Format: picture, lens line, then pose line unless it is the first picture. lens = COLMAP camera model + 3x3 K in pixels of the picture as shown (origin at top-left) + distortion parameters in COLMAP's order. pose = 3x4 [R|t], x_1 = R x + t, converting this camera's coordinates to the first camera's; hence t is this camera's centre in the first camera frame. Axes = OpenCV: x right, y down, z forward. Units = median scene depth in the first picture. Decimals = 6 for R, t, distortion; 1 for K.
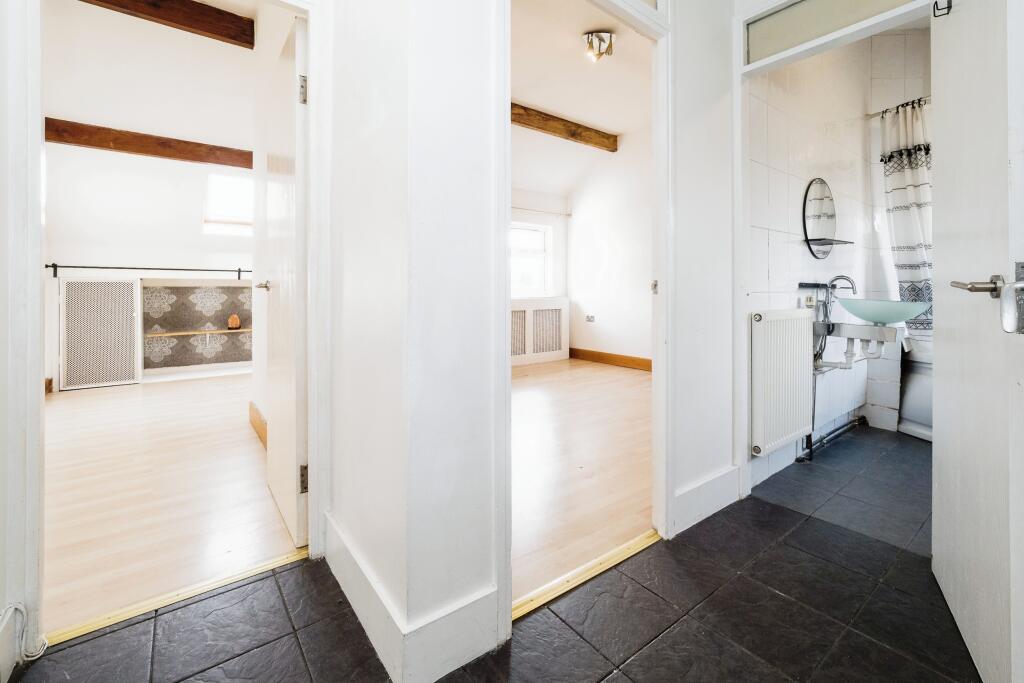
lens RADIAL K [[444.6, 0, 511.1], [0, 444.6, 294.2], [0, 0, 1]] dist [-0.003529, -0.000371]
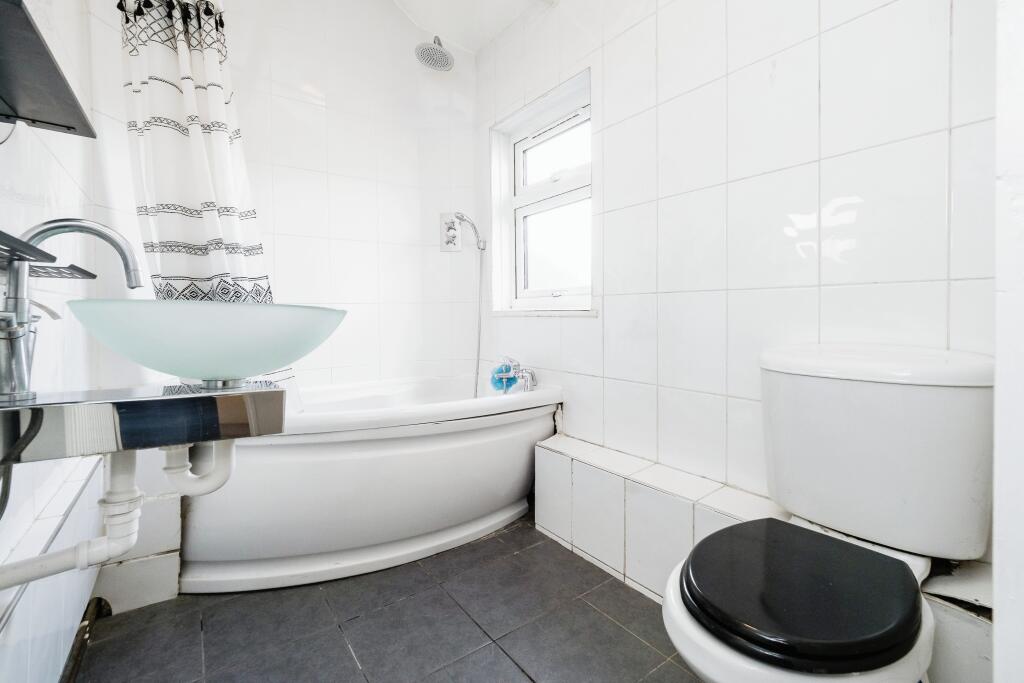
lens RADIAL K [[431.4, 0, 511.1], [0, 431.4, 317.6], [0, 0, 1]] dist [-0.003079, -0.000482]
pose [[0.017450, -0.016000, 0.999720, 0.431887], [0.011233, 0.999812, 0.015805, 0.012492], [-0.999785, 0.010954, 0.017626, 0.642574]]
